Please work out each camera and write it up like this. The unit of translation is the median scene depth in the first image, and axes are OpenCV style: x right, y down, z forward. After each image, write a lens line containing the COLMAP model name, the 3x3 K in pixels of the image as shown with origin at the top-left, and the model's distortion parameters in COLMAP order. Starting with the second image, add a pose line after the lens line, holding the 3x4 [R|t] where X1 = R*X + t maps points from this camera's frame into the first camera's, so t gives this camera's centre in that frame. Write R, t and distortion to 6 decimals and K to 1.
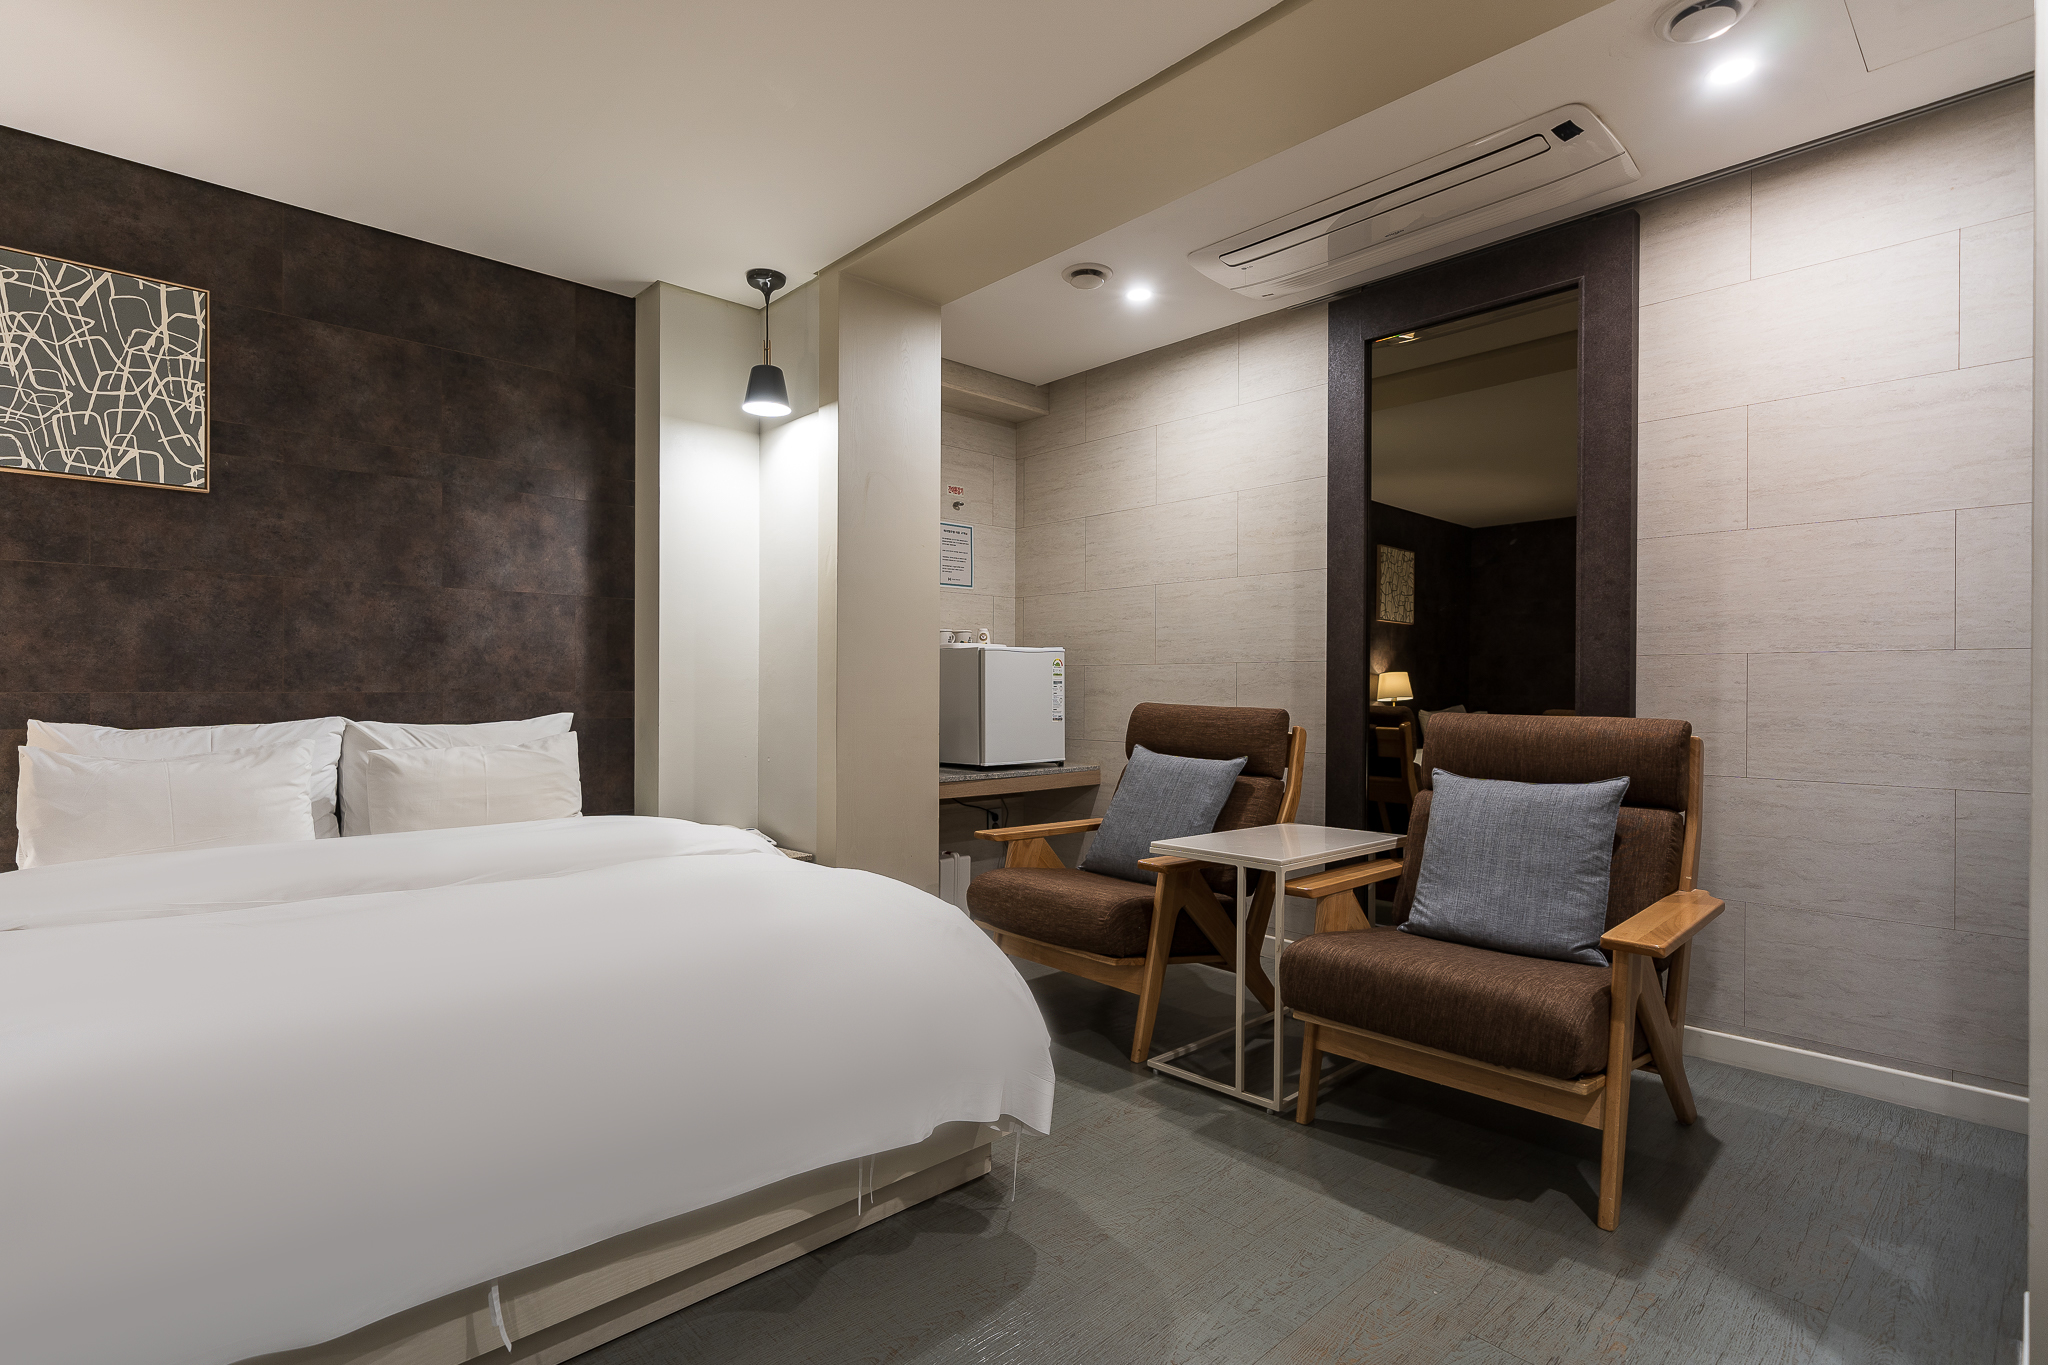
lens RADIAL K [[967.3, 0, 992.1], [0, 967.3, 714.9], [0, 0, 1]] dist [0.005238, -0.001892]
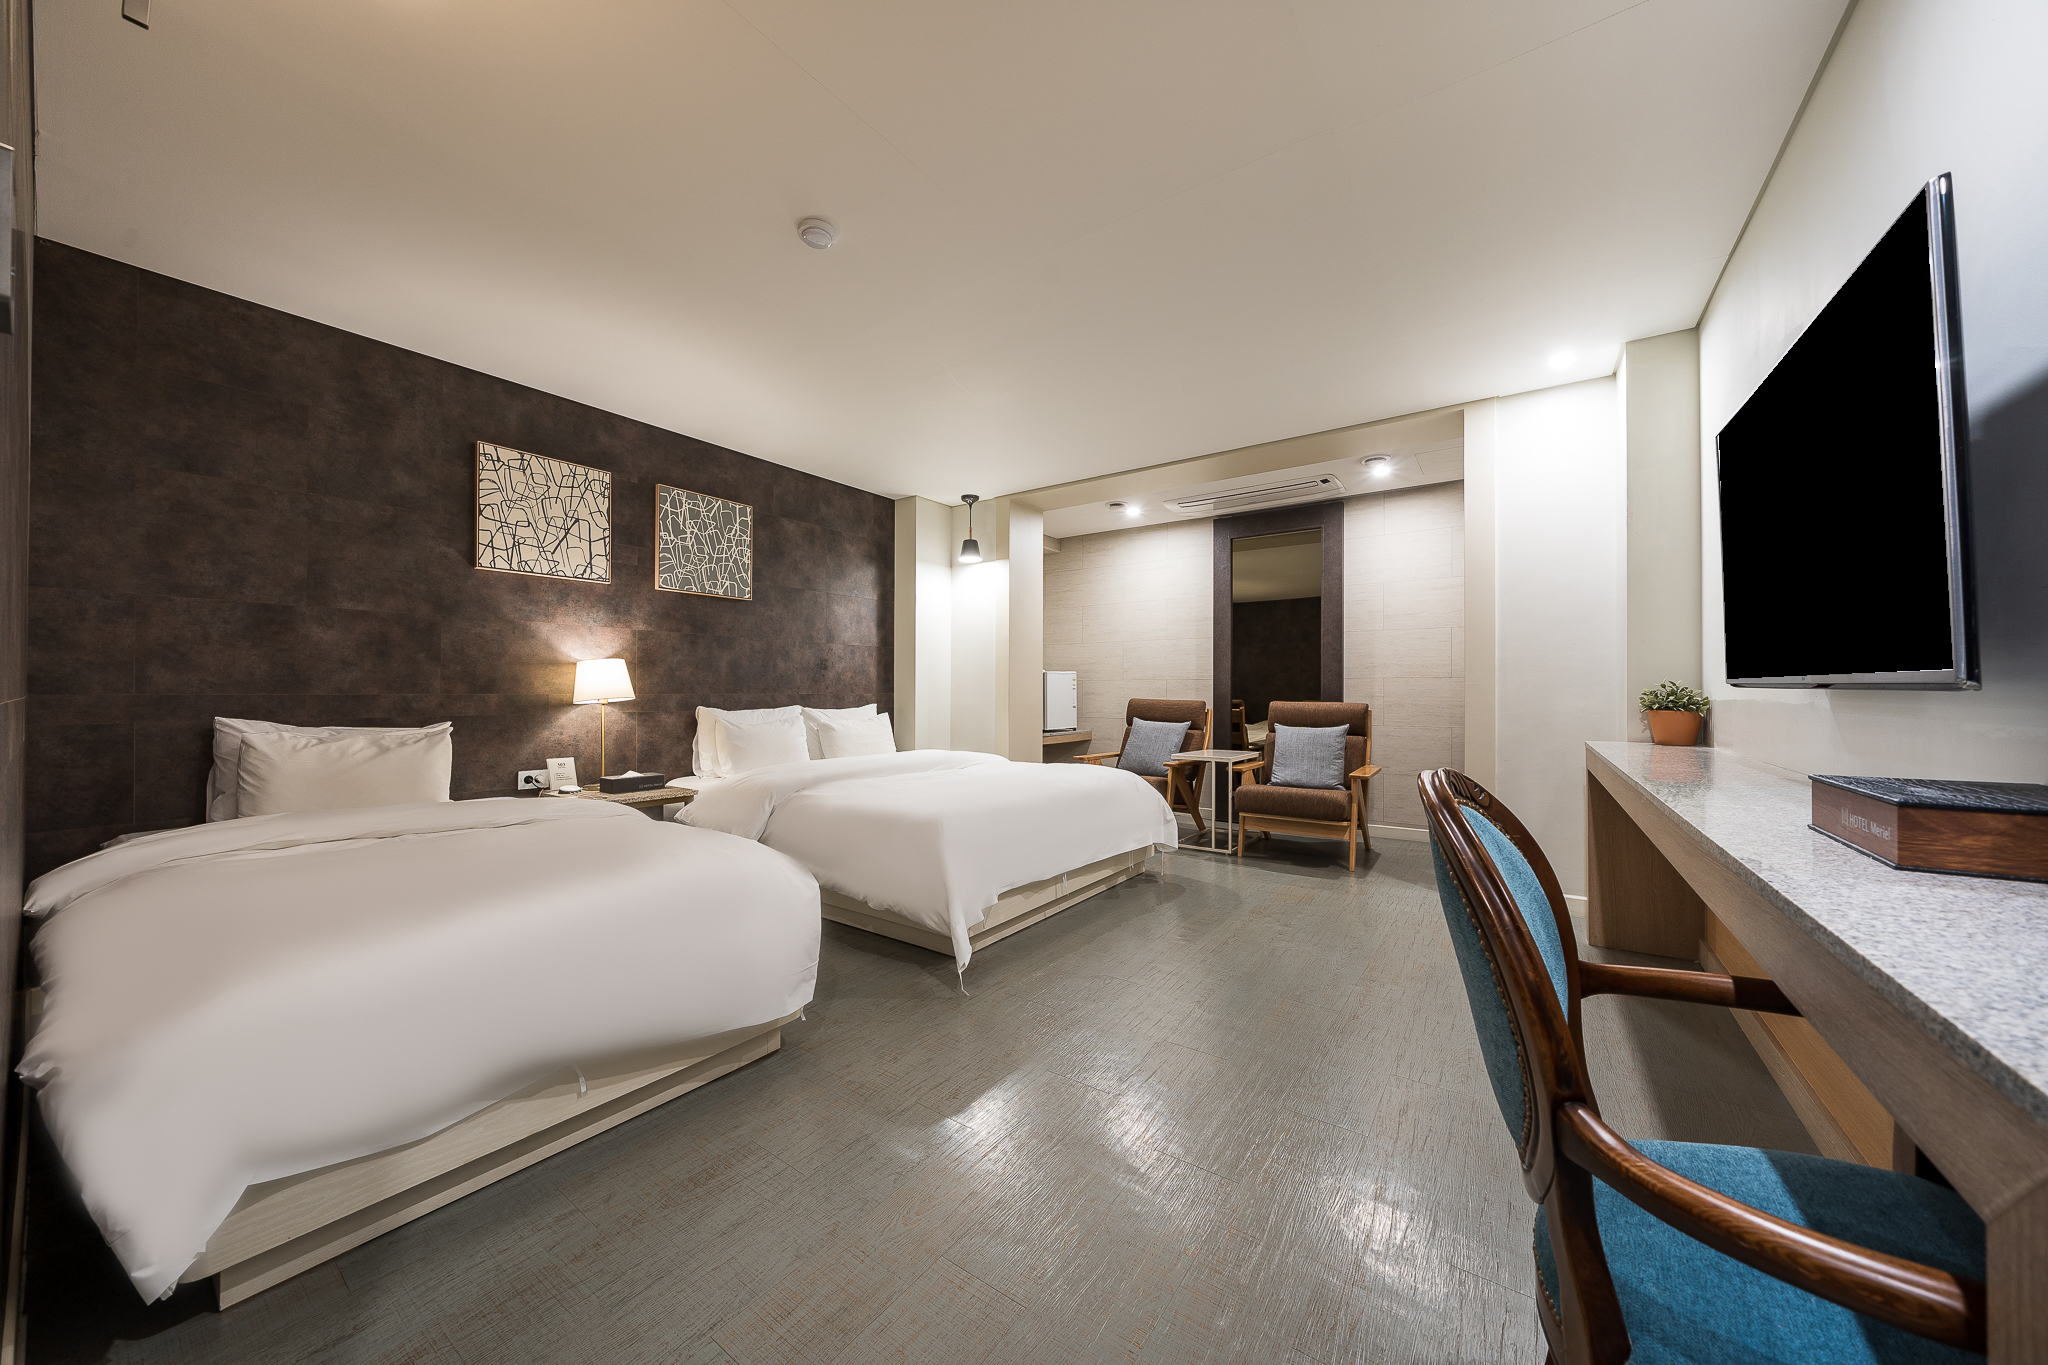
lens RADIAL K [[725.4, 0, 966.2], [0, 725.4, 715.1], [0, 0, 1]] dist [-0.011254, -0.000067]
pose [[0.983138, -0.007175, 0.182722, -0.634179], [0.006814, 0.999973, 0.002607, 0.022582], [-0.182736, -0.001319, 0.983161, -0.656653]]
